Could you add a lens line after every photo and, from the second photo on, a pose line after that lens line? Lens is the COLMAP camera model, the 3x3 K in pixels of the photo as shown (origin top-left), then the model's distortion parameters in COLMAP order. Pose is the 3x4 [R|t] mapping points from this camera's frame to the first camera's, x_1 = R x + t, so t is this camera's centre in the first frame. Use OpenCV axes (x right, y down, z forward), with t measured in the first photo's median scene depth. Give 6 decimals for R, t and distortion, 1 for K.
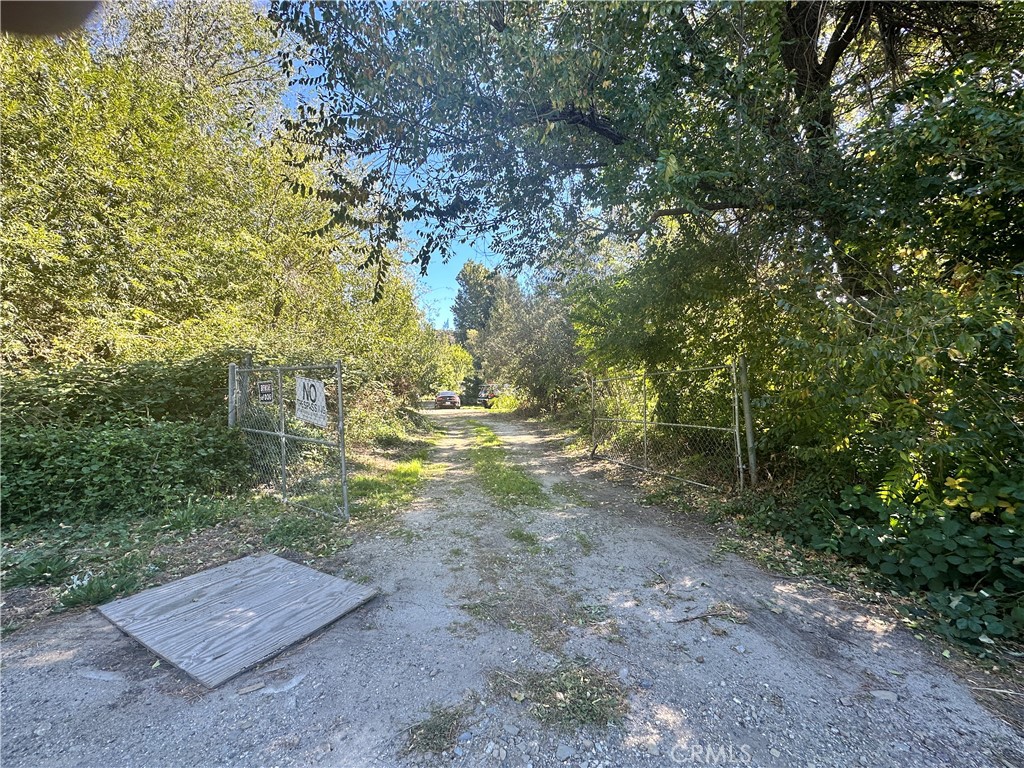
lens RADIAL K [[408.6, 0, 511.5], [0, 408.6, 385.3], [0, 0, 1]] dist [0.000753, 0.000377]
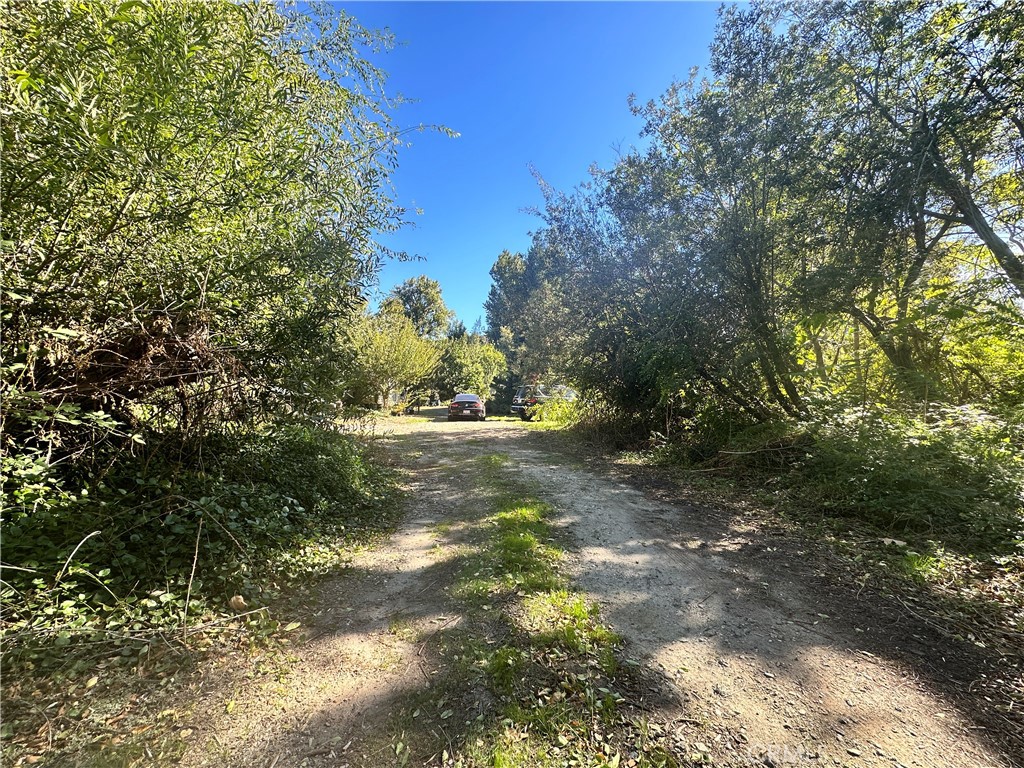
lens RADIAL K [[408.6, 0, 512.0], [0, 408.6, 387.8], [0, 0, 1]] dist [0.000753, 0.000377]
pose [[0.996527, 0.011236, -0.082509, -0.022087], [-0.011860, 0.999905, -0.007076, 0.006395], [0.082421, 0.008030, 0.996565, 0.271542]]
